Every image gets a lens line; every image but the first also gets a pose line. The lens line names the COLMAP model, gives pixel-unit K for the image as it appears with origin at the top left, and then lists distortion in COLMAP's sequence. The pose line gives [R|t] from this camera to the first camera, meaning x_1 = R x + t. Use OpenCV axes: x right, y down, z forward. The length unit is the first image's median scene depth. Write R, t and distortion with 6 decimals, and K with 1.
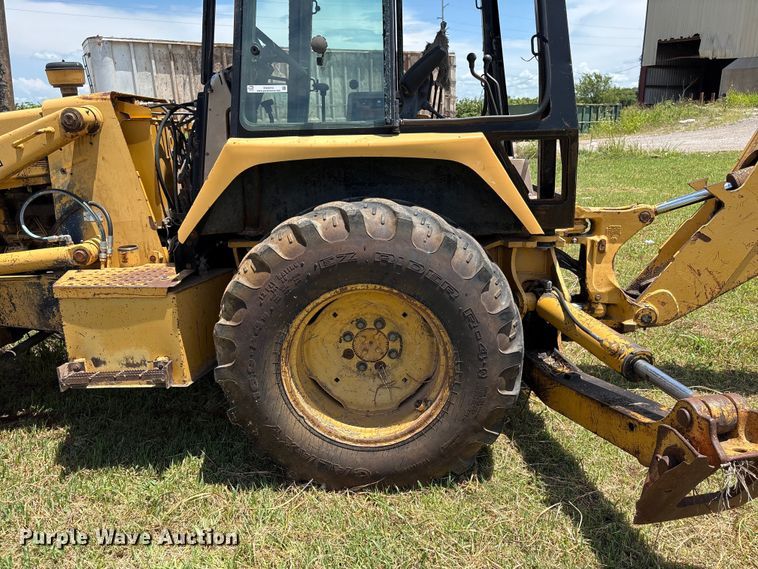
lens RADIAL K [[575.0, 0, 385.4], [0, 575.0, 283.5], [0, 0, 1]] dist [0.053410, -0.059701]
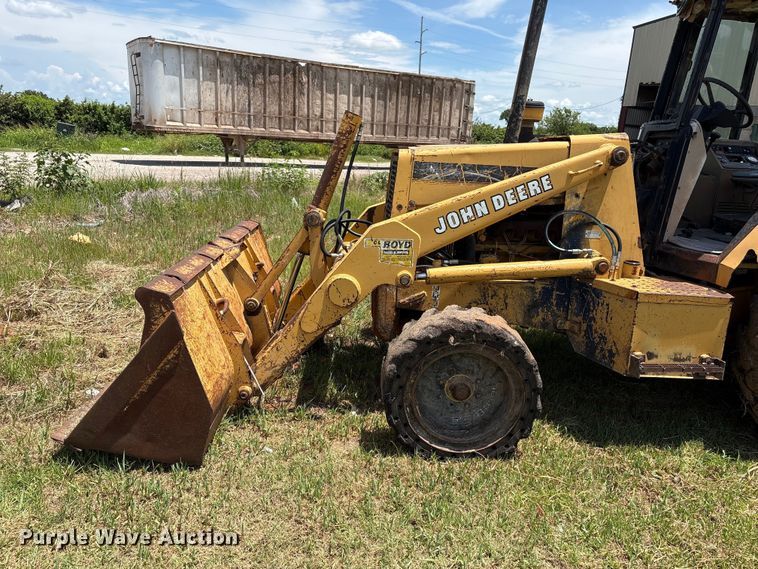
lens RADIAL K [[575.0, 0, 375.4], [0, 575.0, 284.8], [0, 0, 1]] dist [0.053410, -0.059701]
pose [[0.995673, 0.058067, 0.072556, -1.168286], [-0.056307, 0.998073, -0.026073, 0.050810], [-0.073930, 0.021875, 0.997023, -0.176096]]
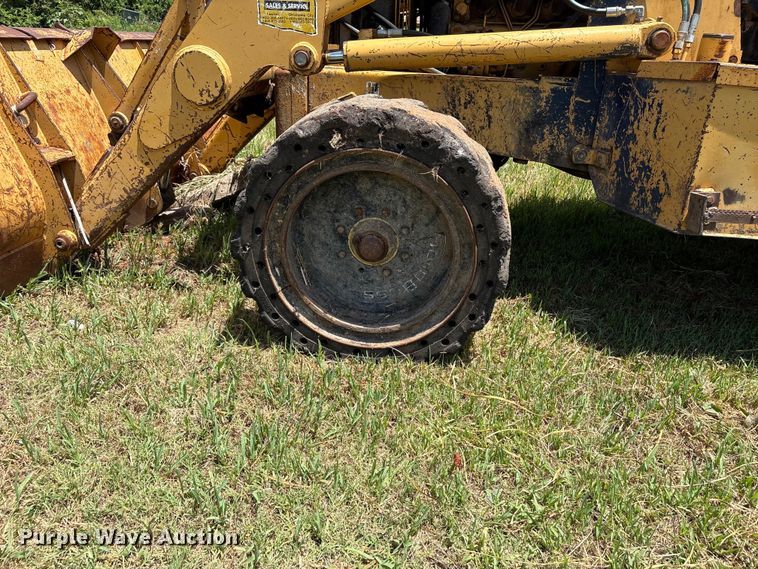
lens RADIAL K [[575.0, 0, 383.3], [0, 575.0, 282.9], [0, 0, 1]] dist [0.053410, -0.059701]
pose [[0.994225, 0.100327, -0.038103, -0.848718], [-0.094738, 0.987292, 0.127588, 0.184582], [0.050419, -0.123241, 0.991095, 0.319917]]
